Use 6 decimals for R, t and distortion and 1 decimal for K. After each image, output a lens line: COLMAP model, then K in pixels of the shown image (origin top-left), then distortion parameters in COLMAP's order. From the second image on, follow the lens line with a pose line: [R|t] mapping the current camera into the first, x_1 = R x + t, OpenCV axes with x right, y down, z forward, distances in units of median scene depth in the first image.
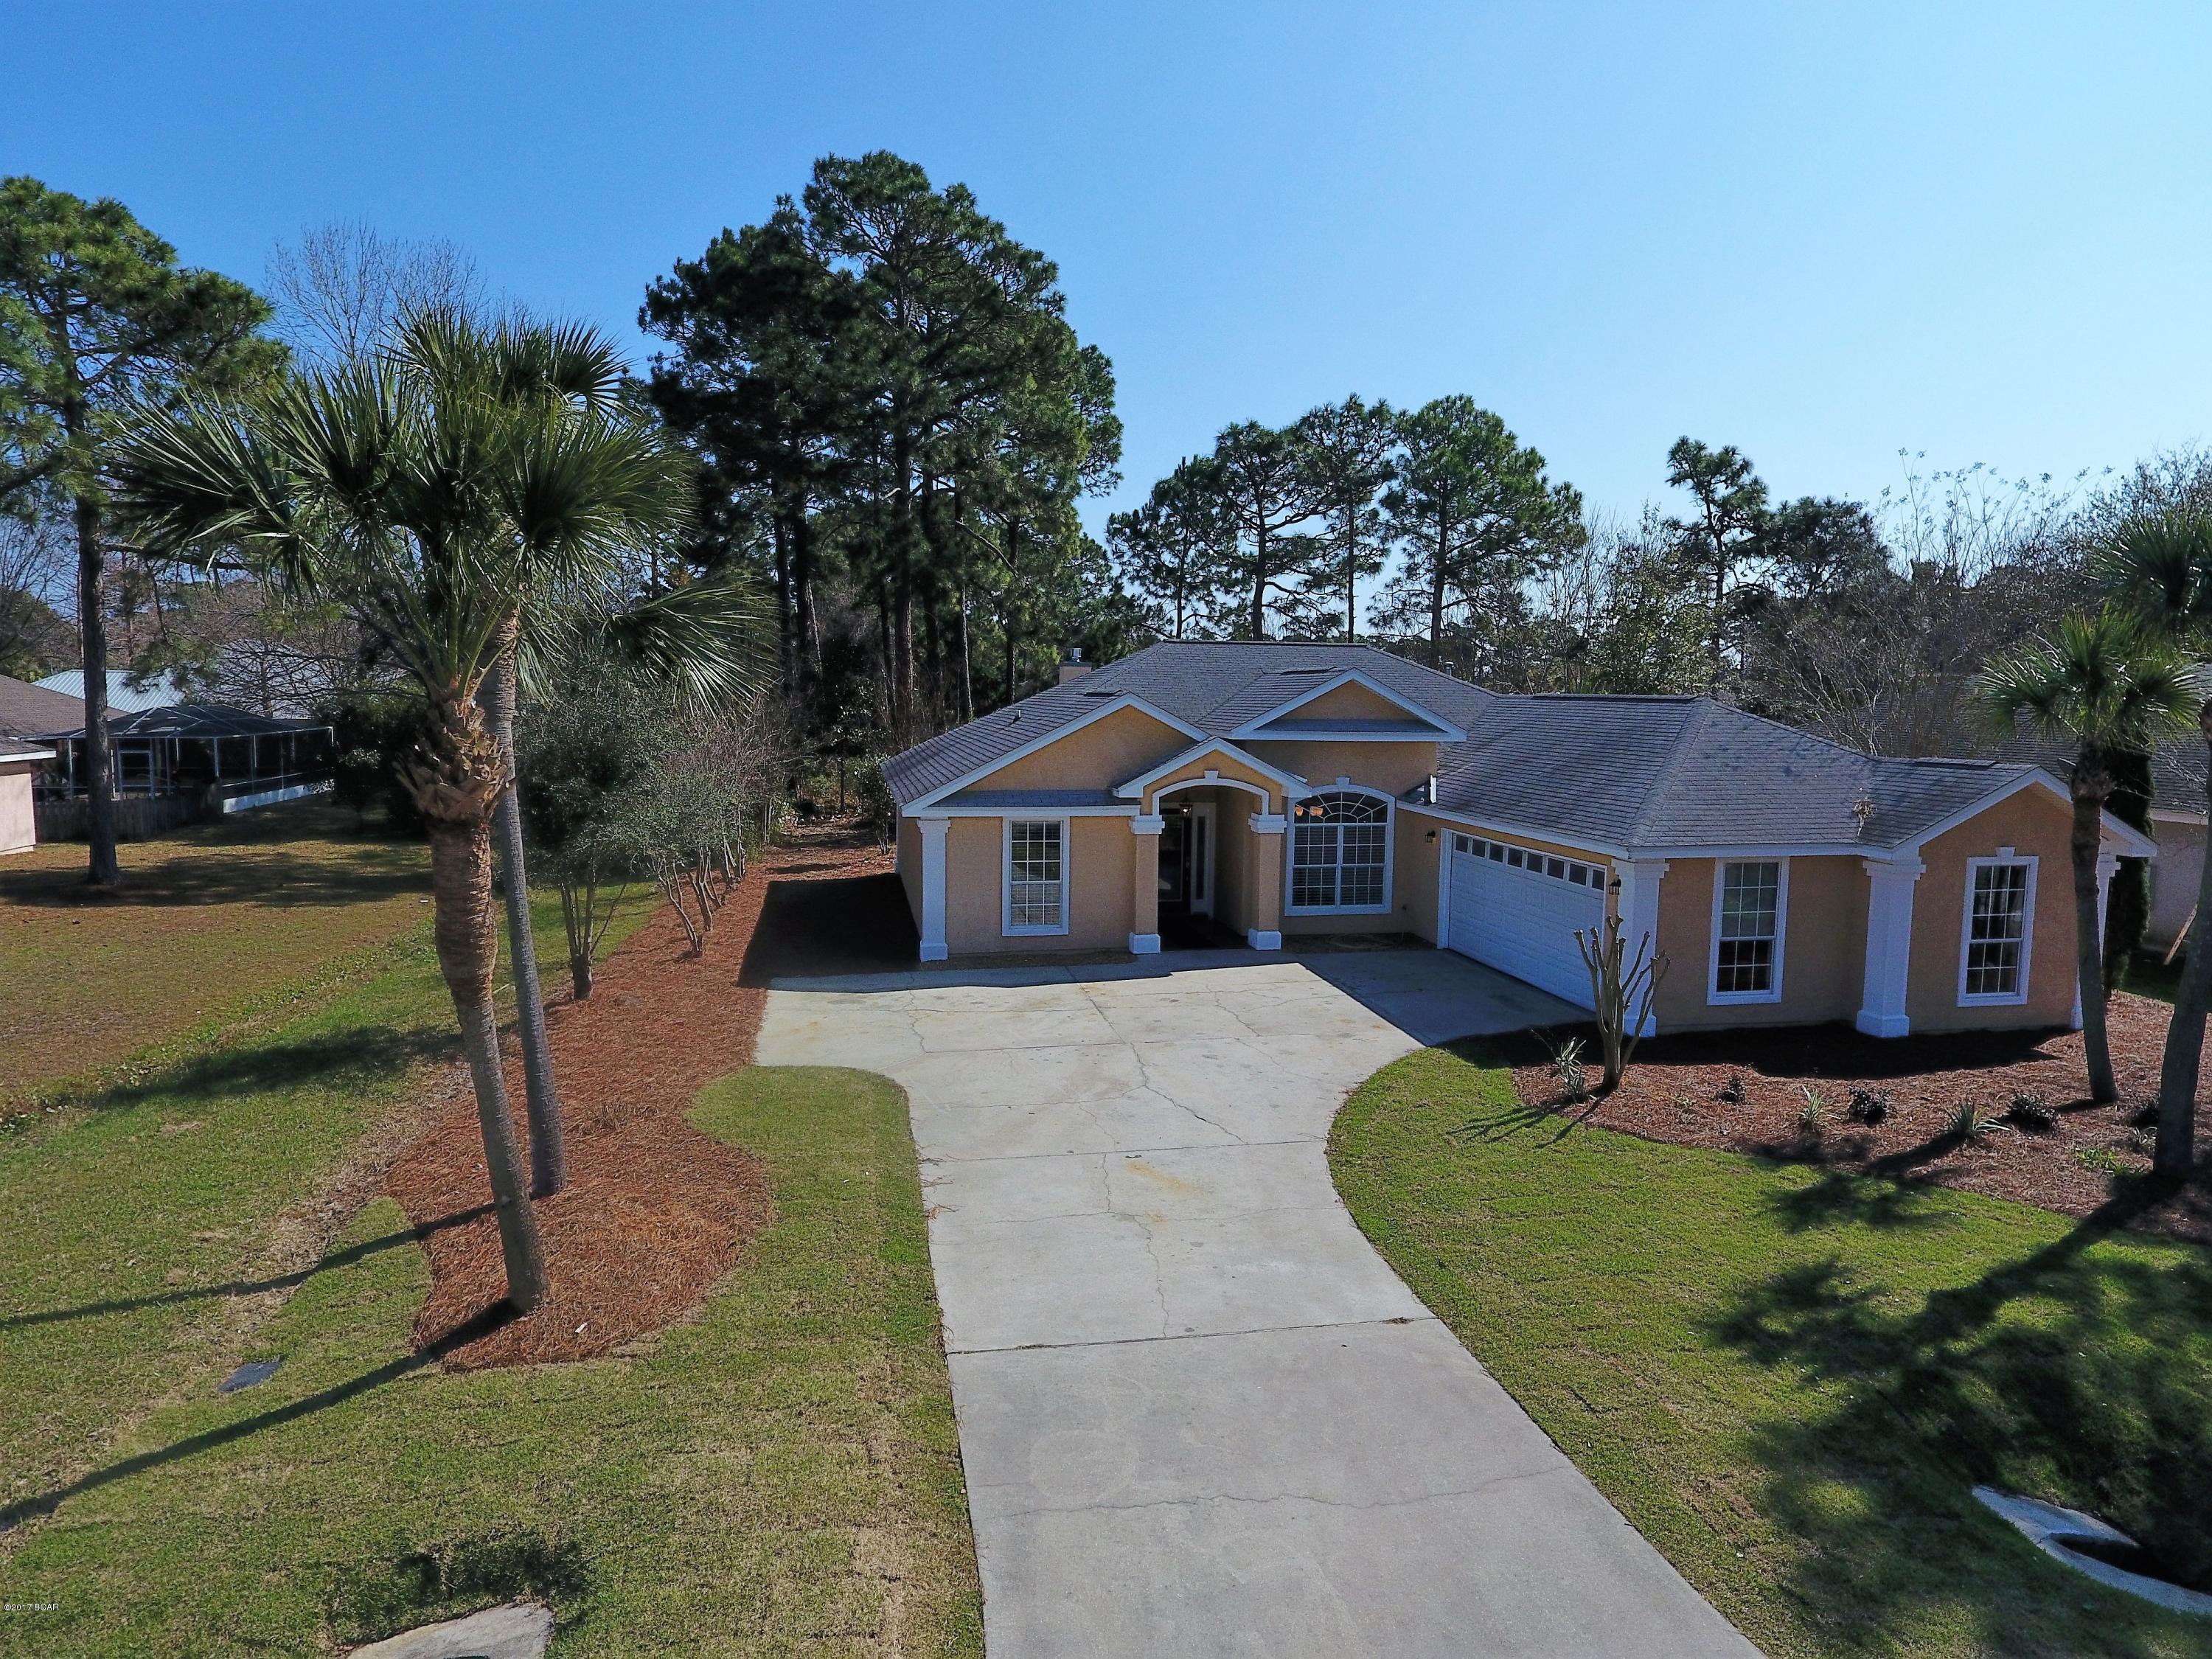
lens RADIAL K [[1290.6, 0, 1110.7], [0, 1290.6, 817.1], [0, 0, 1]] dist [0.000532, -0.004341]
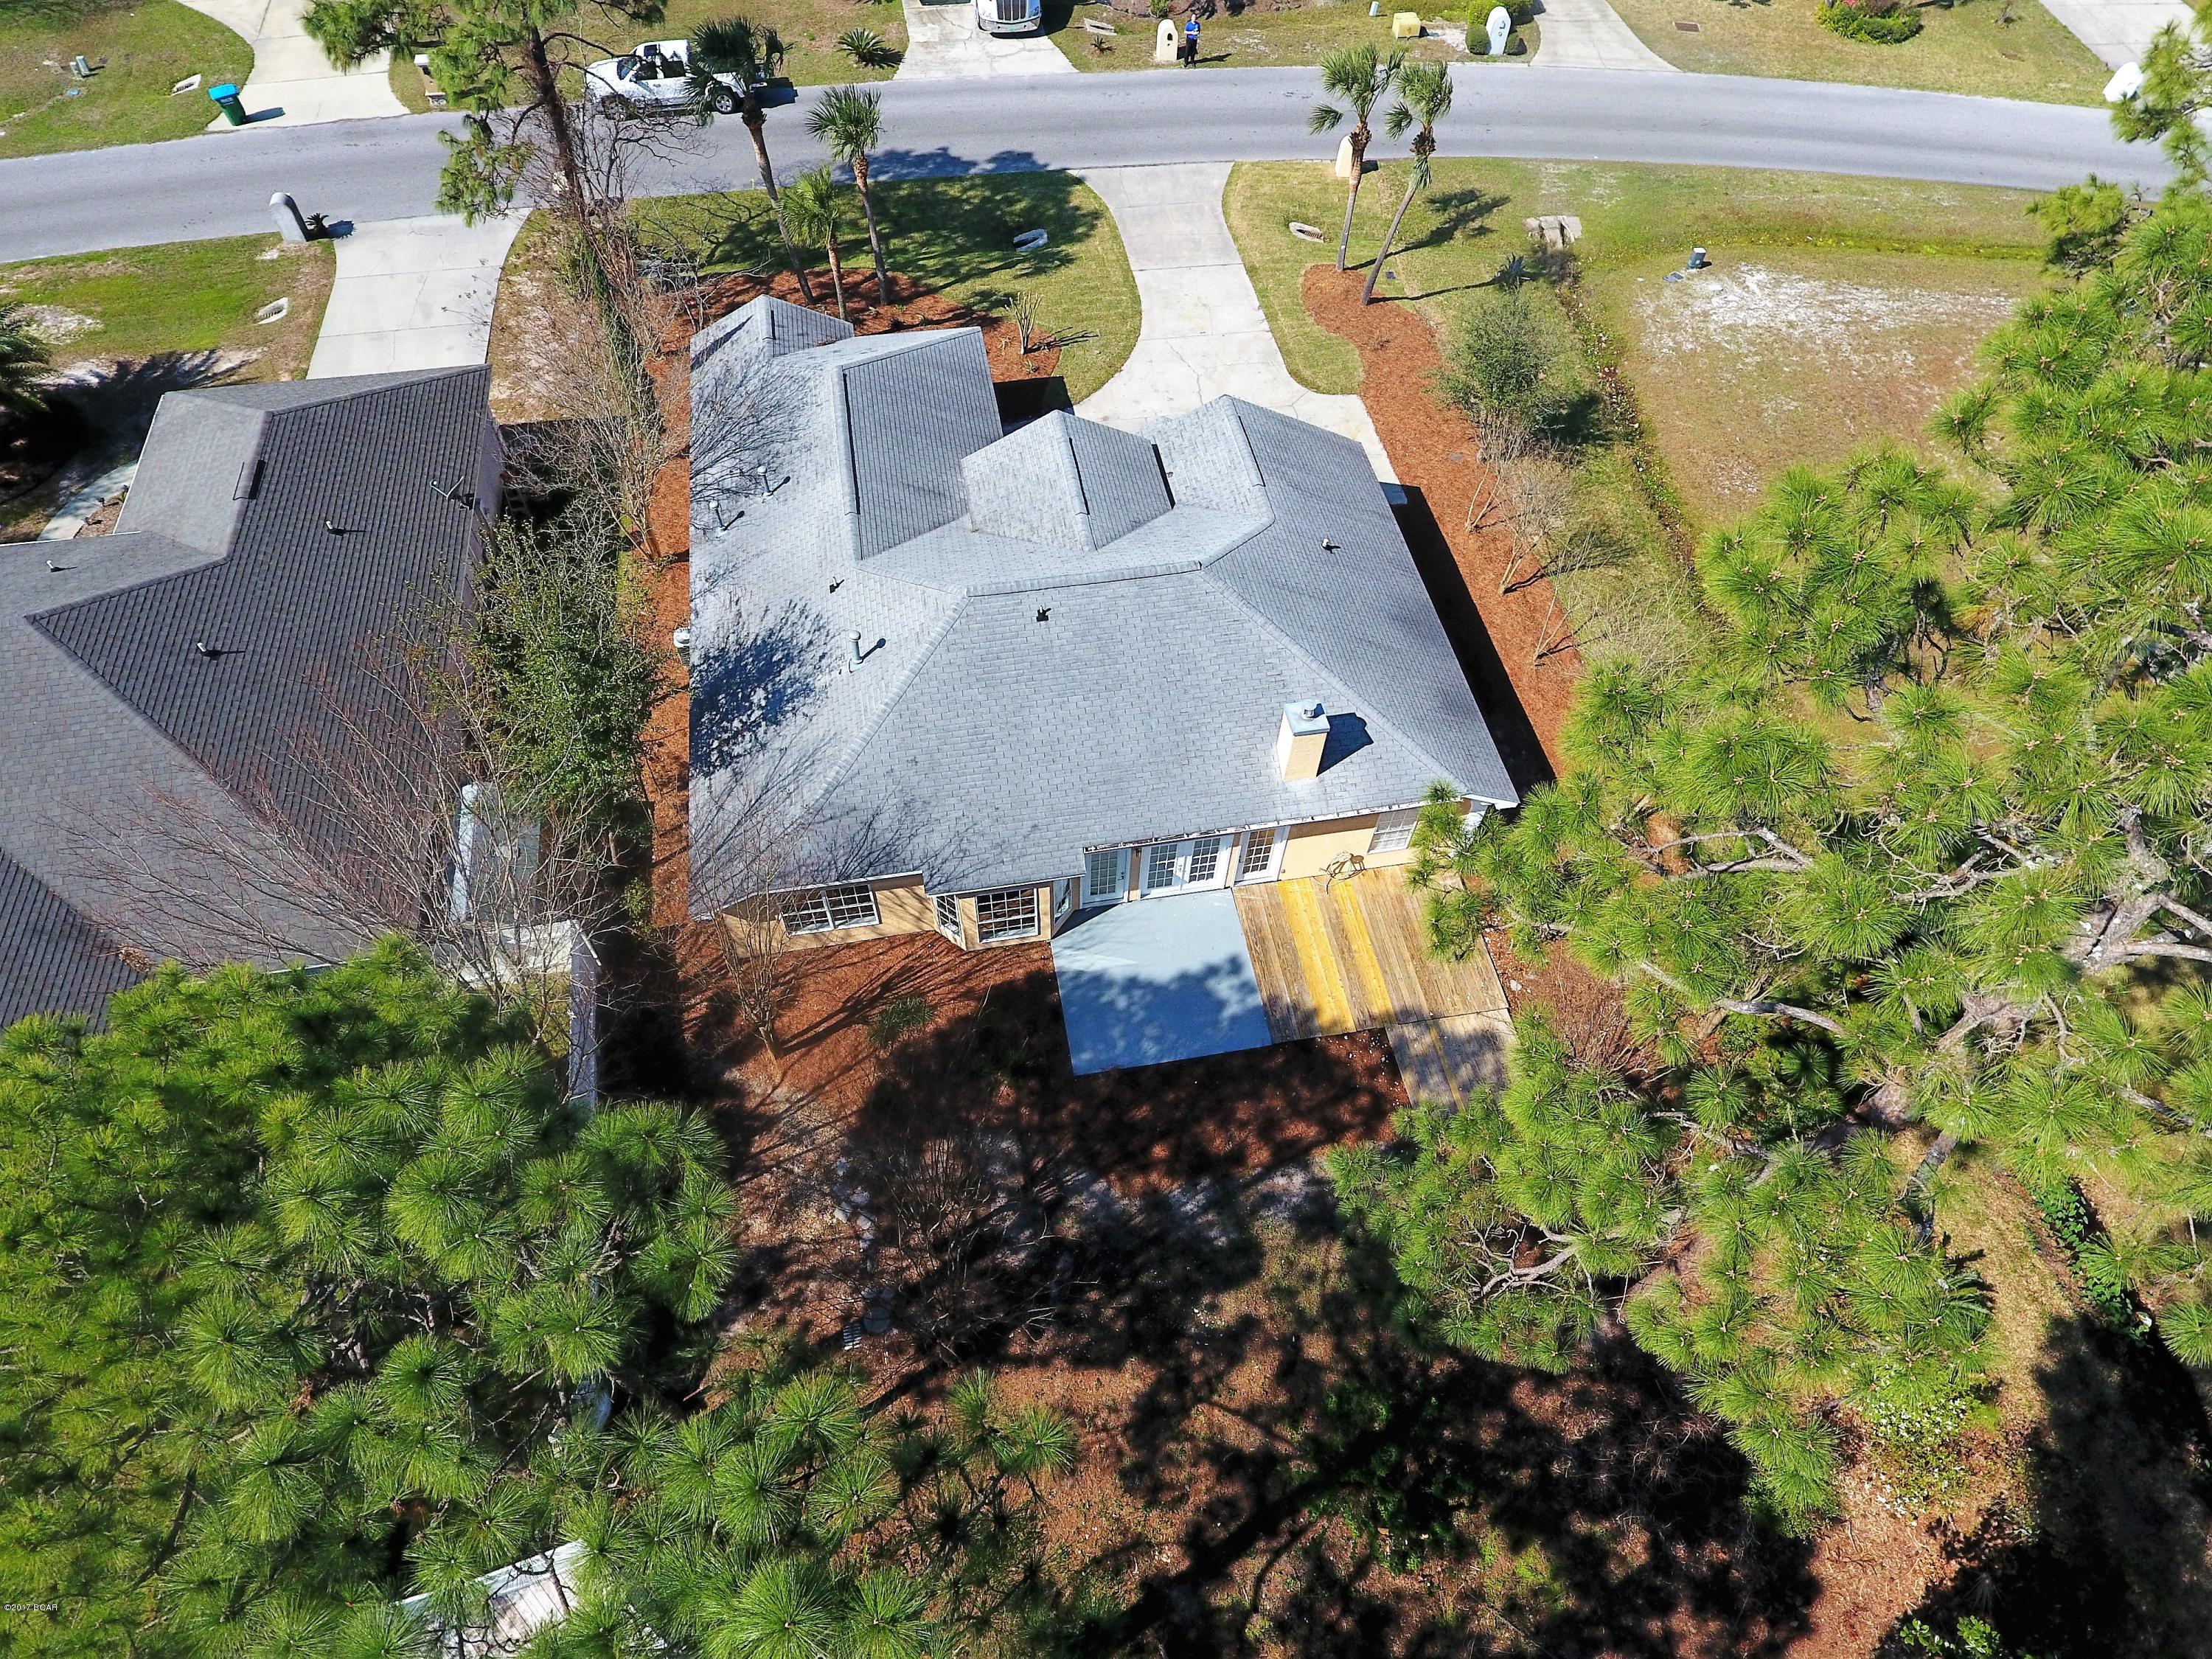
lens RADIAL K [[1290.6, 0, 1099.5], [0, 1290.6, 828.2], [0, 0, 1]] dist [0.000532, -0.004341]
pose [[-0.998868, -0.044871, -0.015759, 0.212079], [-0.035444, 0.481438, 0.875763, -1.519944], [-0.031709, 0.875331, -0.482483, 2.878921]]
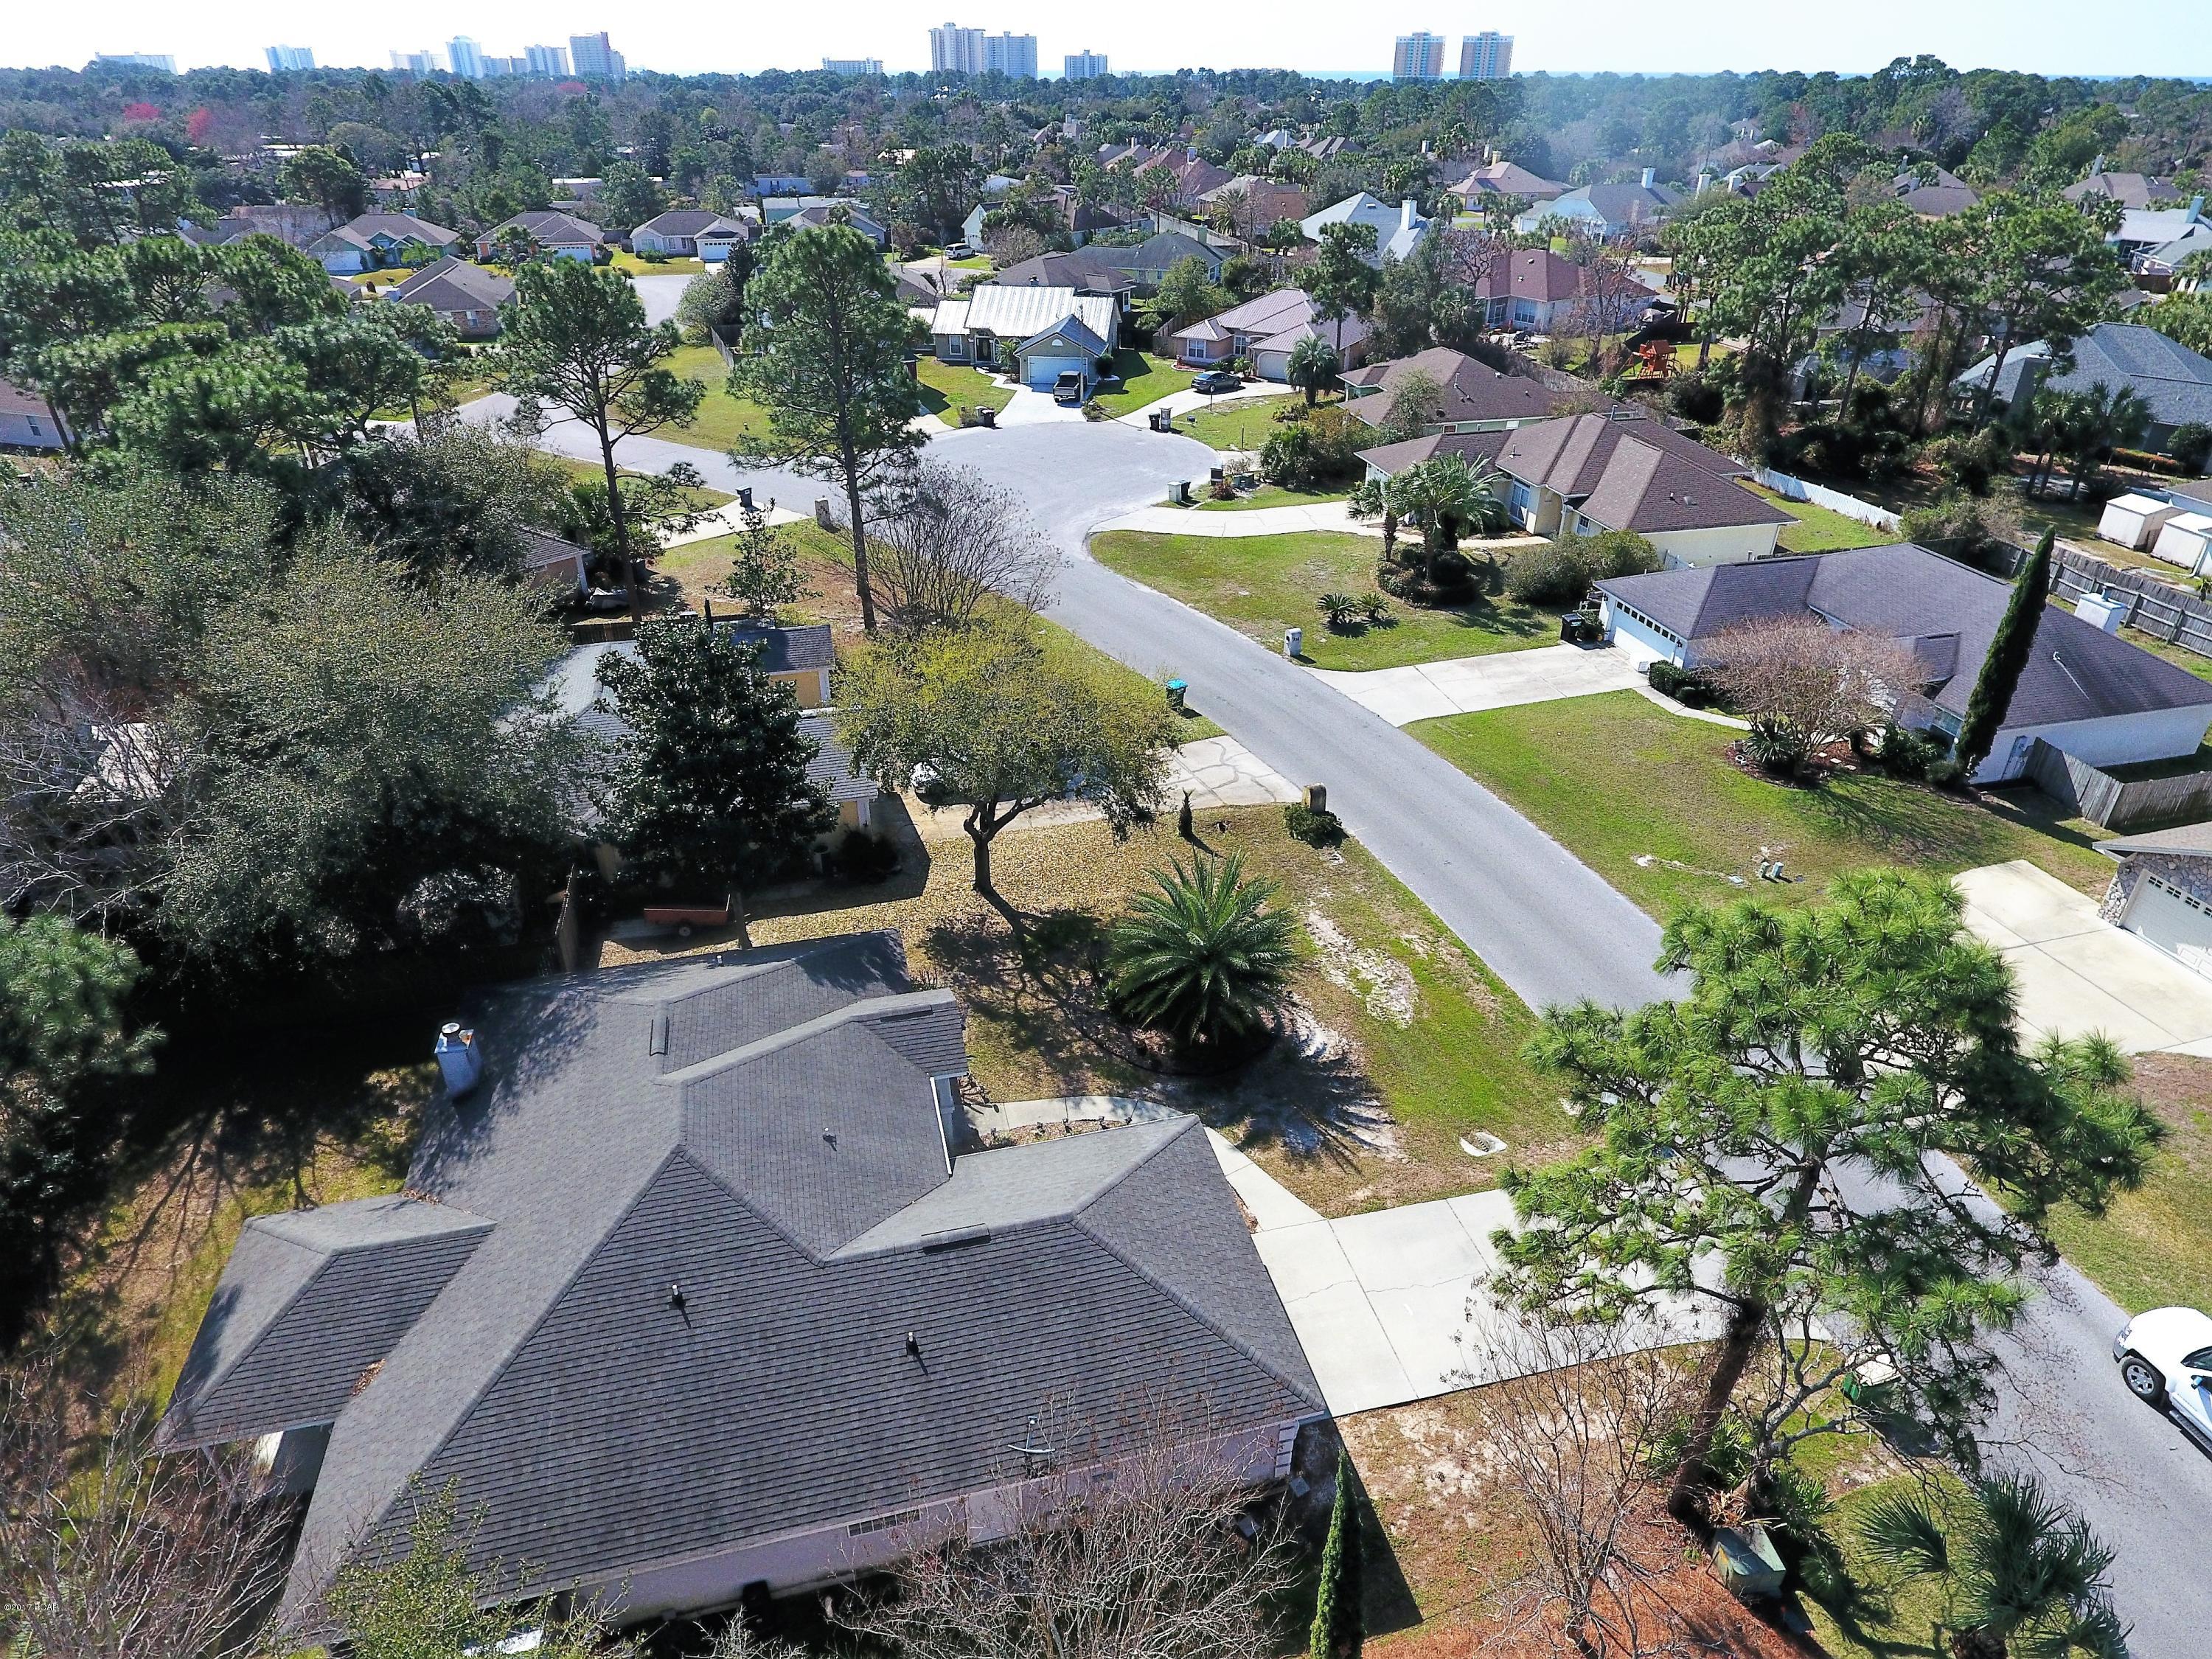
lens RADIAL K [[1290.6, 0, 1106.1], [0, 1290.6, 821.8], [0, 0, 1]] dist [0.000532, -0.004341]
pose [[-0.041442, -0.516491, 0.855289, 0.290451], [0.093846, 0.850228, 0.517982, -1.375428], [-0.994724, 0.101732, 0.013235, 1.378546]]
